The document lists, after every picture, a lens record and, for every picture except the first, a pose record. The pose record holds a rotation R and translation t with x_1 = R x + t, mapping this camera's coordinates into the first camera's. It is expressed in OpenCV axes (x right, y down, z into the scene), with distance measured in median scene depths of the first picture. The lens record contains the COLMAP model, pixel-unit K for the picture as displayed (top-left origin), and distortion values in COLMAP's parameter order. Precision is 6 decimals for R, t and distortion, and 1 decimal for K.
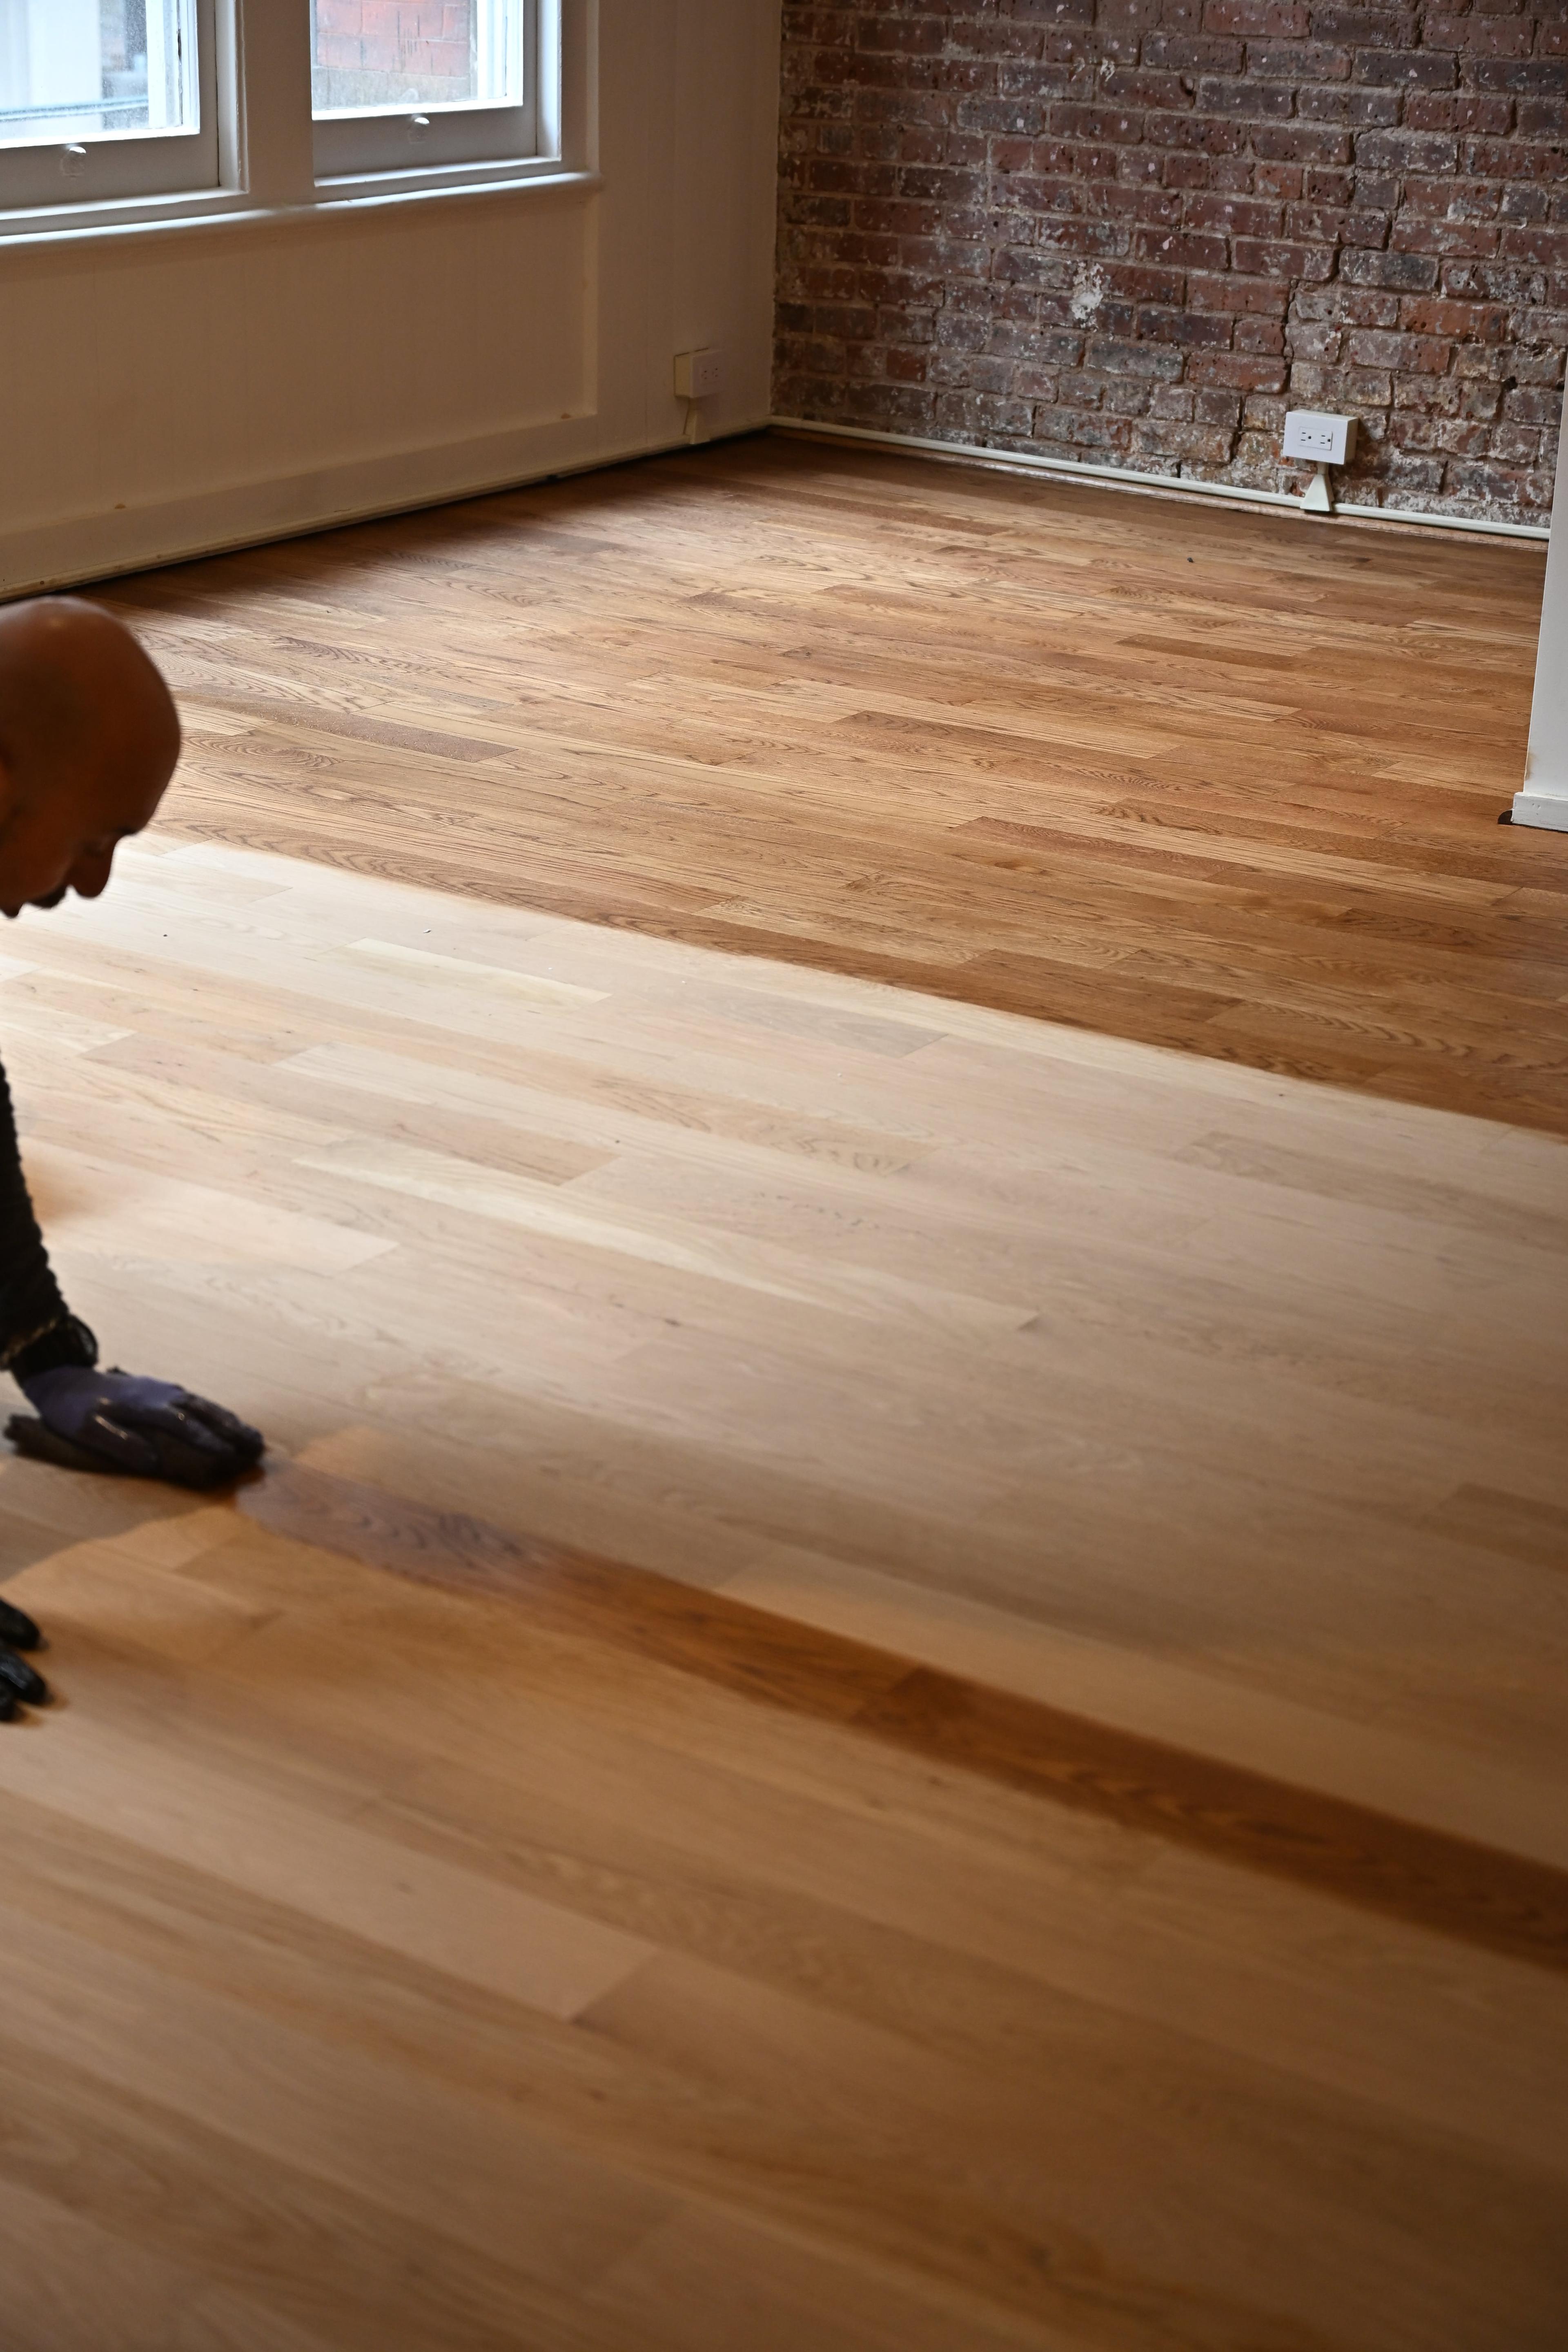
lens RADIAL K [[3703.0, 0, 785.8], [0, 3703.0, 1173.8], [0, 0, 1]] dist [-0.009953, 0.000000]
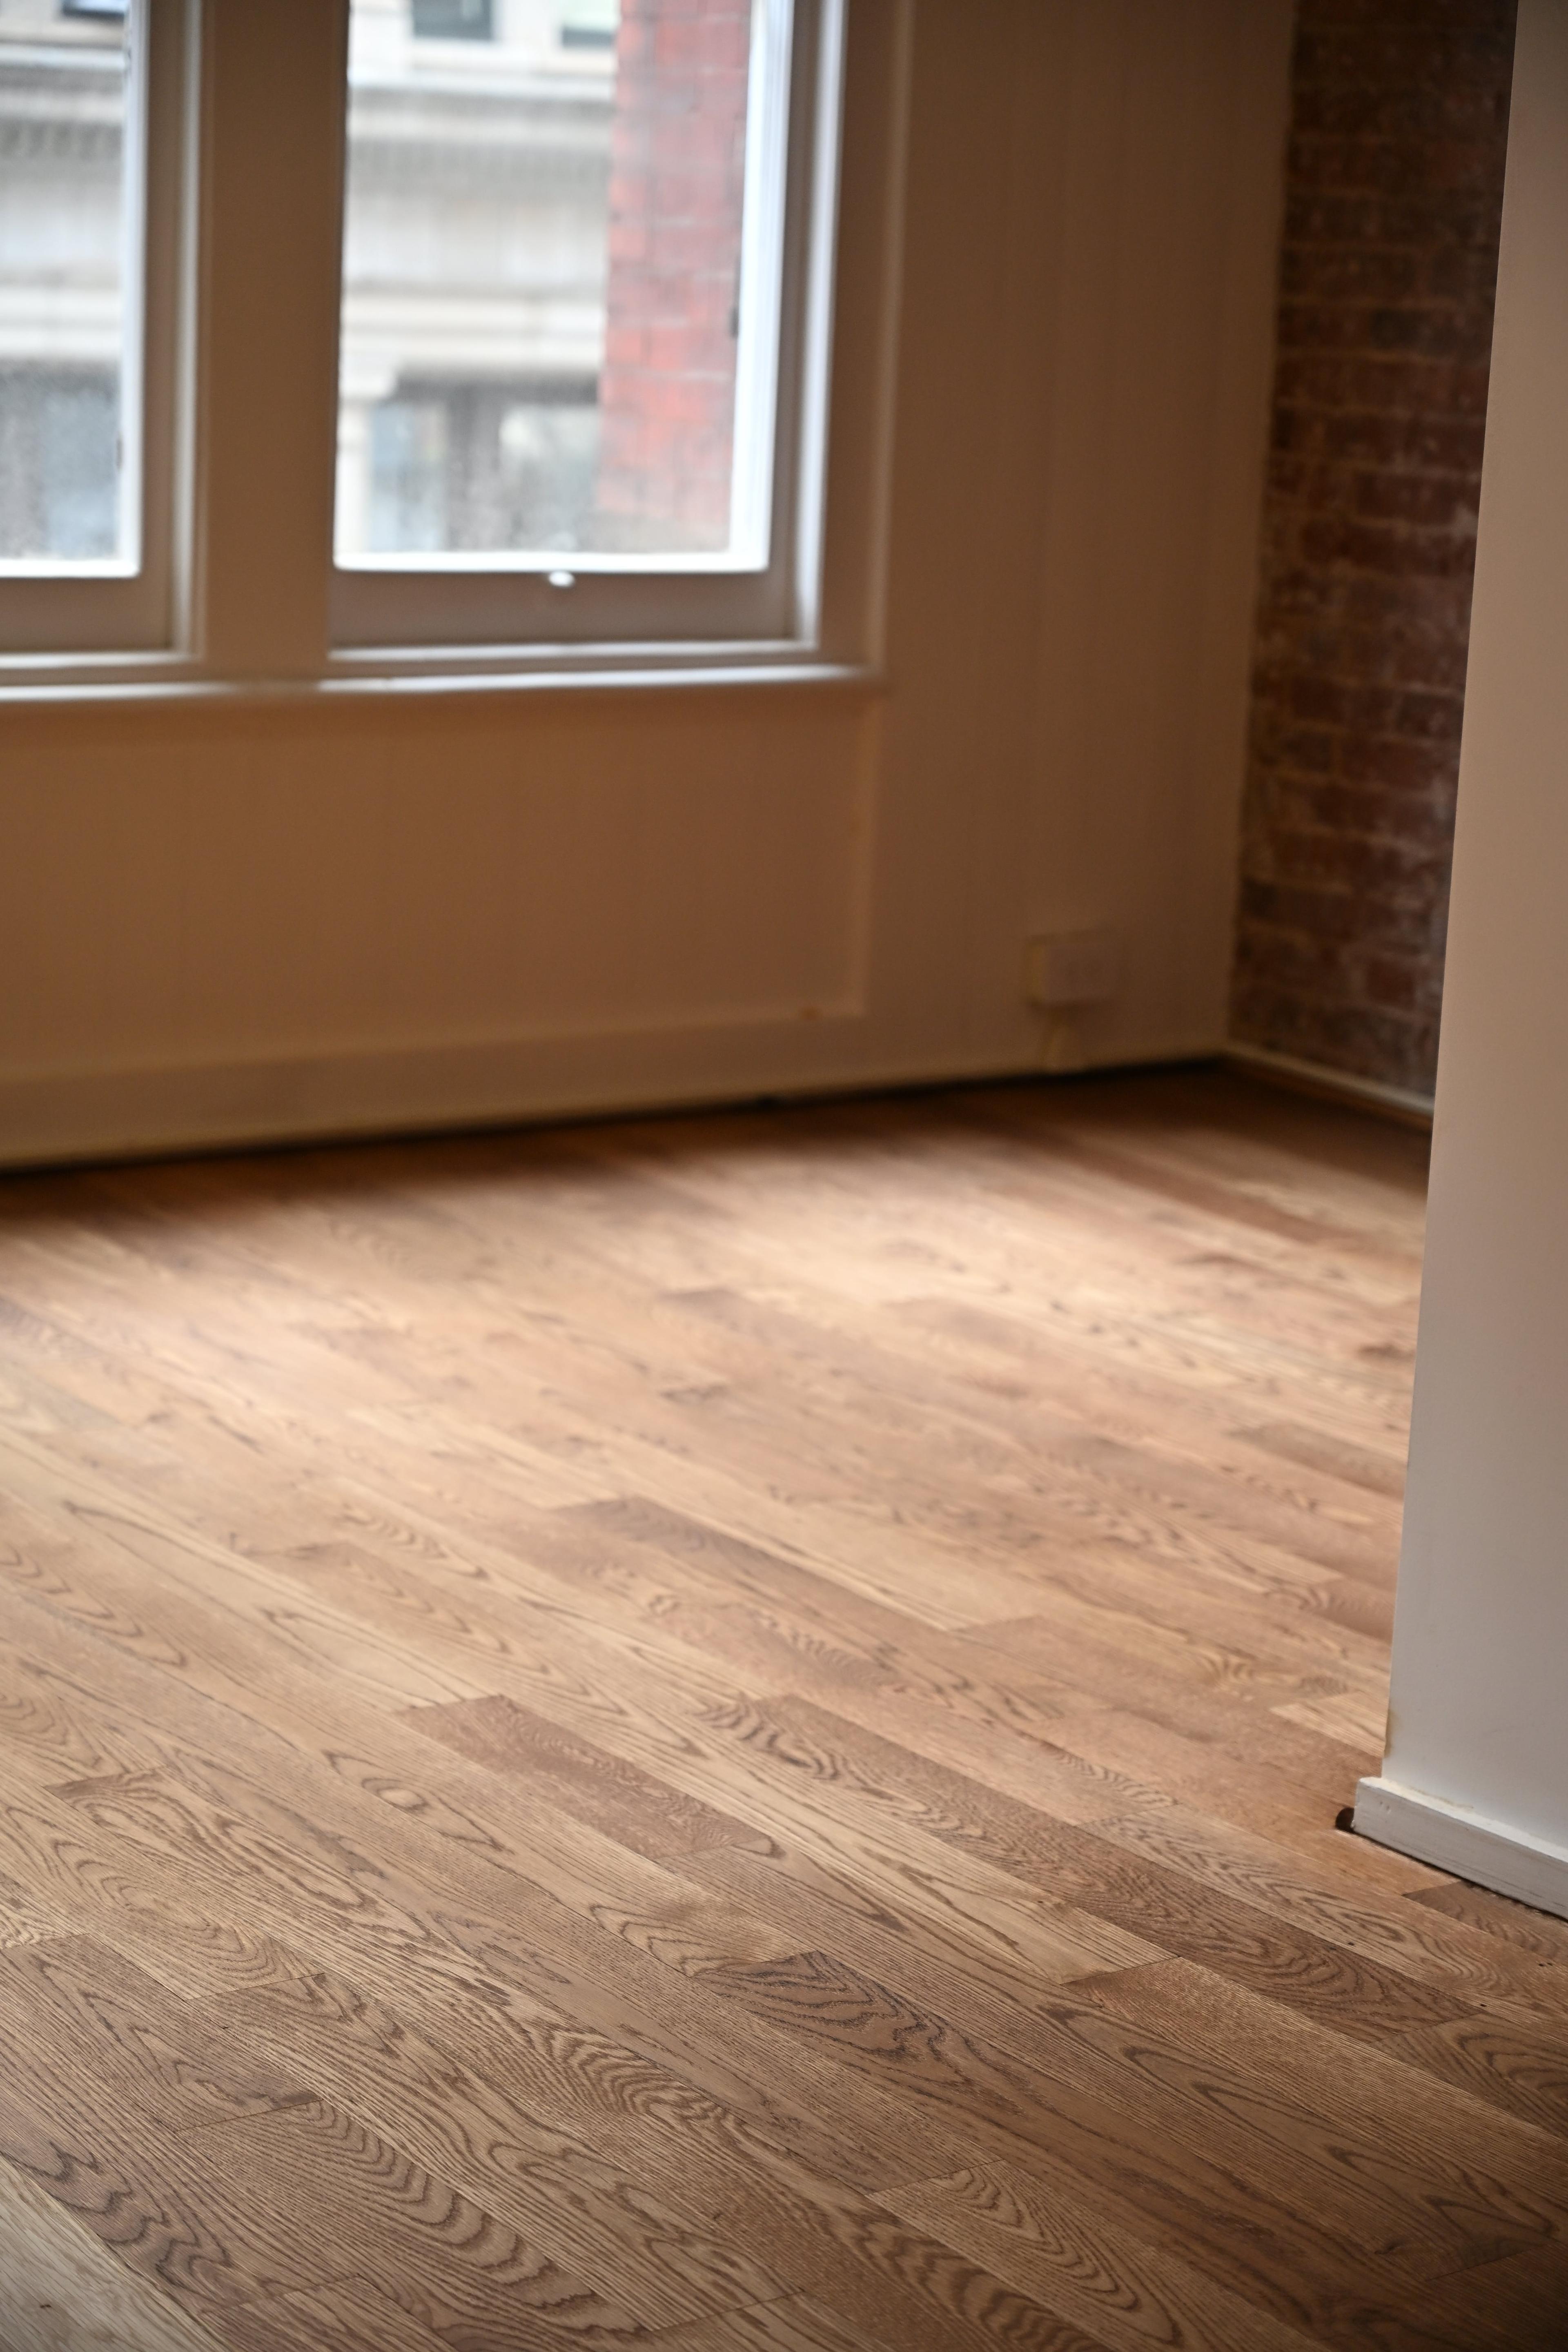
lens RADIAL K [[4666.2, 0, 782.9], [0, 4666.2, 1179.0], [0, 0, 1]] dist [-0.006005, 0.000000]
pose [[0.926147, 0.090102, -0.366243, 0.259770], [-0.149046, 0.979441, -0.135944, -0.058734], [0.346465, 0.180492, 0.920535, 0.217919]]
